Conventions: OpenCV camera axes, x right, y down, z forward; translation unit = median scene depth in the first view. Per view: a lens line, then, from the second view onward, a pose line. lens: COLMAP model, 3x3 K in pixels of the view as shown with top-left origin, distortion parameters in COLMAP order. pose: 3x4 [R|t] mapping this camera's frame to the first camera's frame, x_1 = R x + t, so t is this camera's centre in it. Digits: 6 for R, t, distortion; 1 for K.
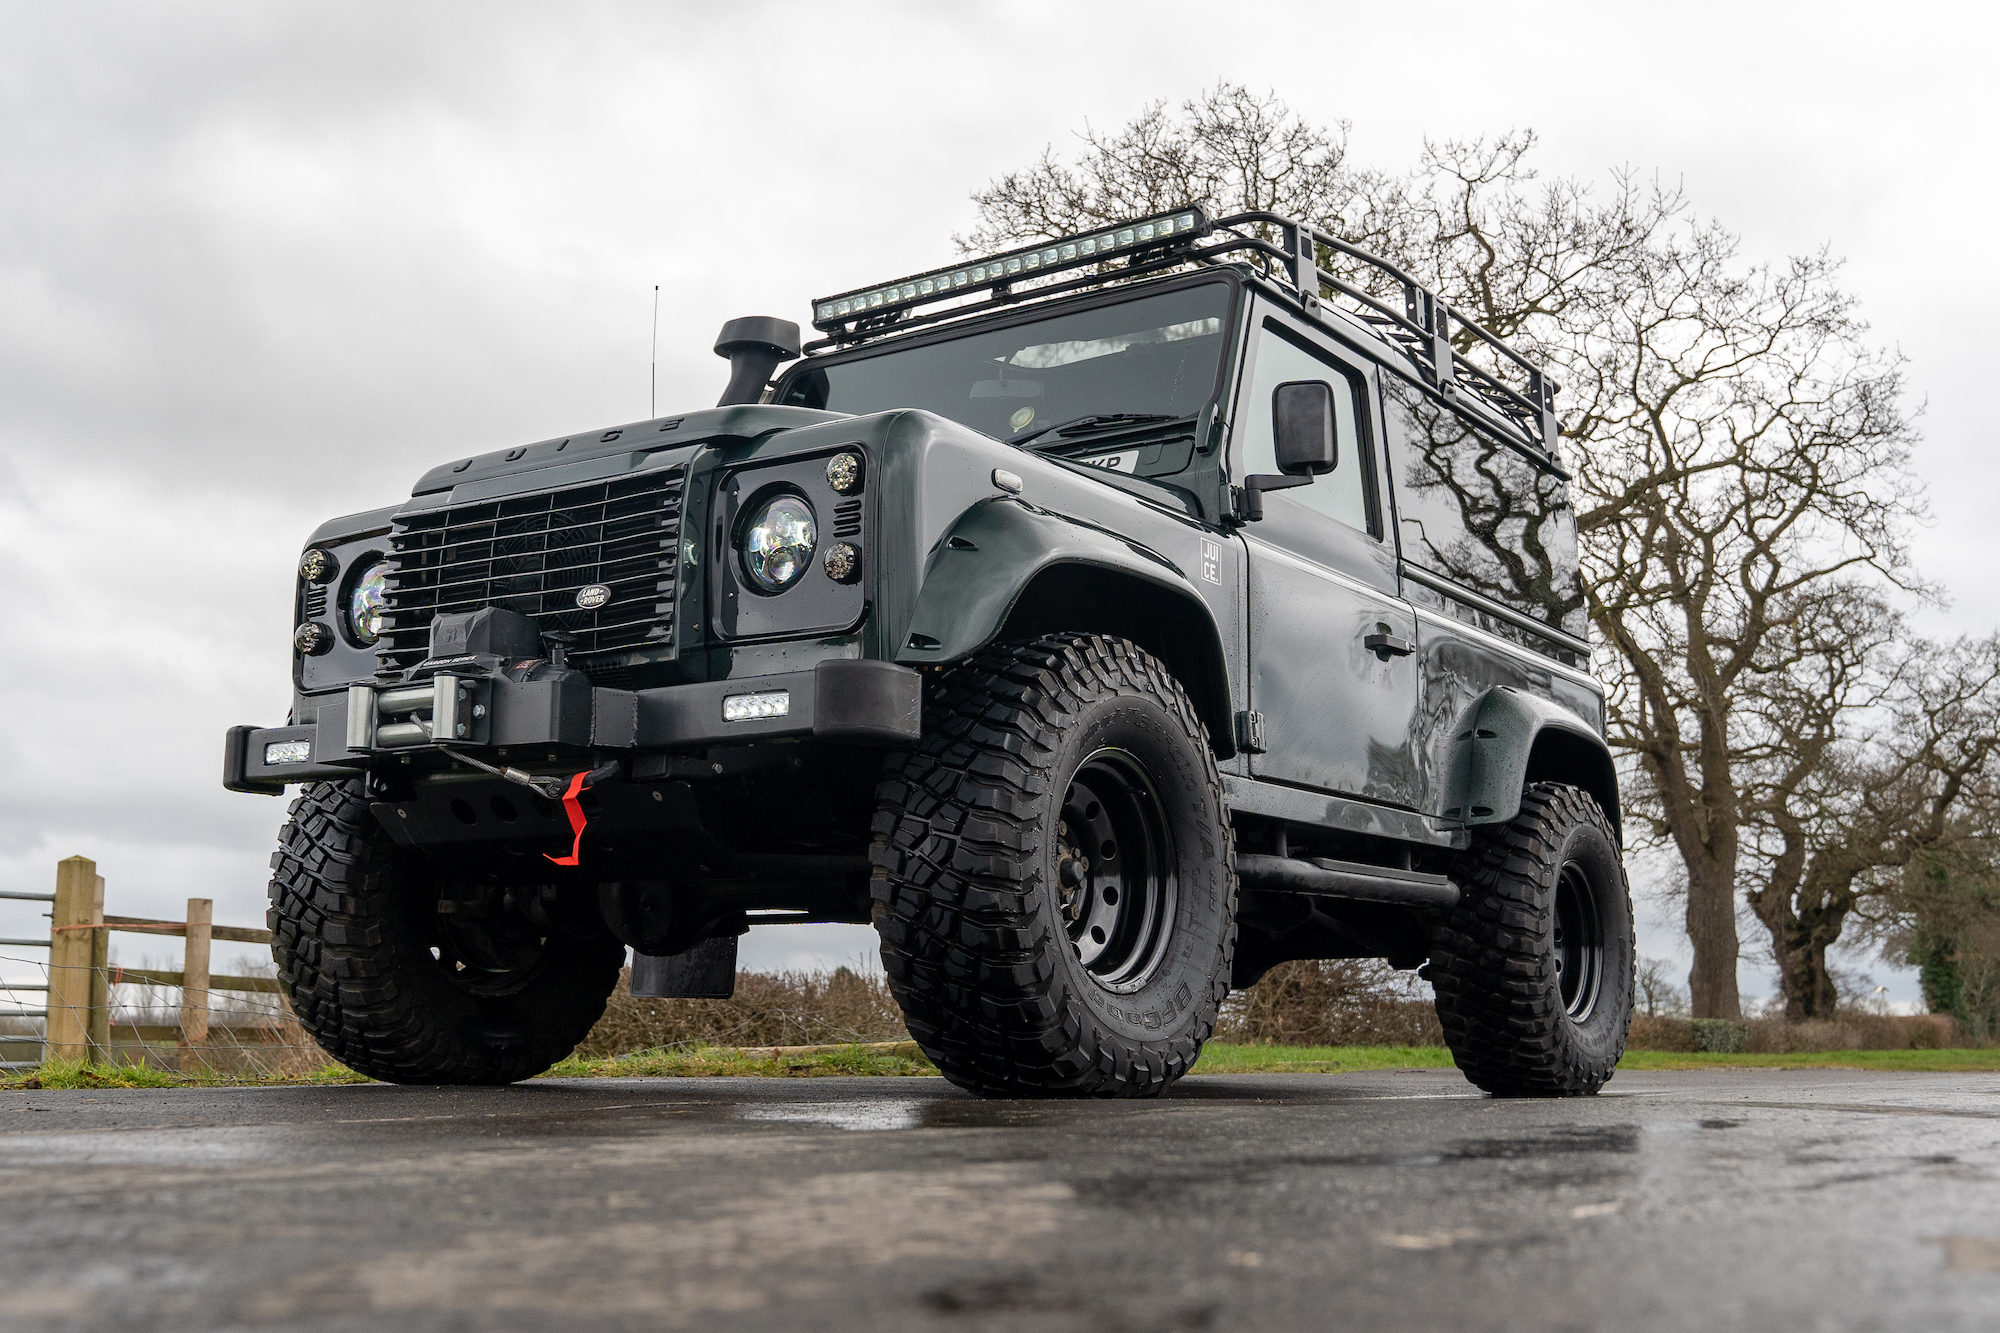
lens RADIAL K [[2059.1, 0, 1000.0], [0, 2059.1, 666.5], [0, 0, 1]] dist [-0.011815, -0.005388]
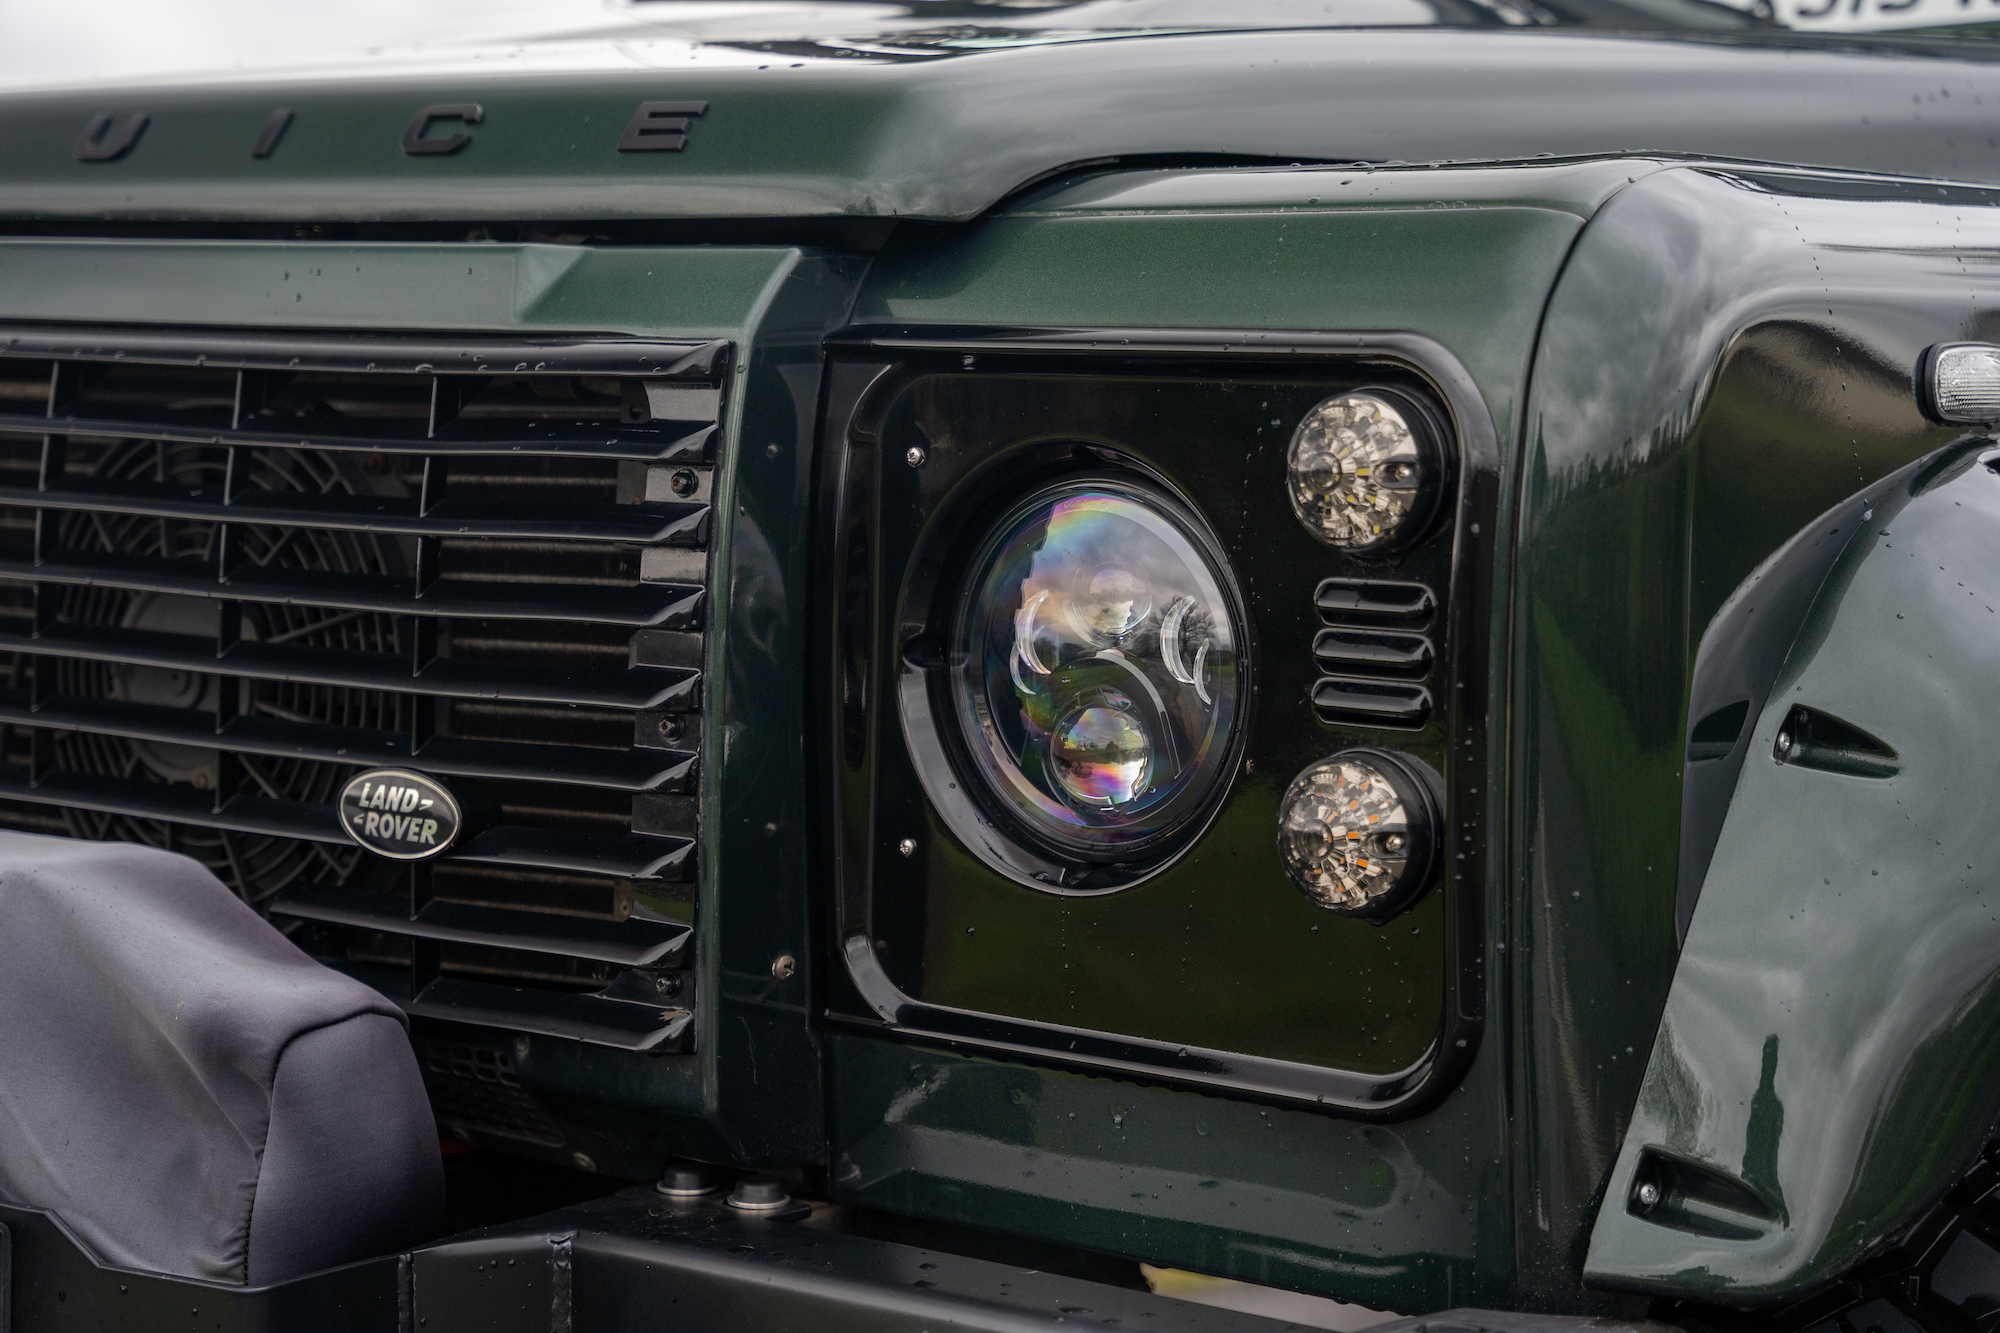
lens RADIAL K [[3974.9, 0, 1010.6], [0, 3974.9, 686.8], [0, 0, 1]] dist [0.246763, 0.279971]
pose [[0.997914, 0.009585, -0.063849, -0.078078], [0.005630, 0.972233, 0.233946, -0.162325], [0.064319, -0.233818, 0.970151, 0.466007]]
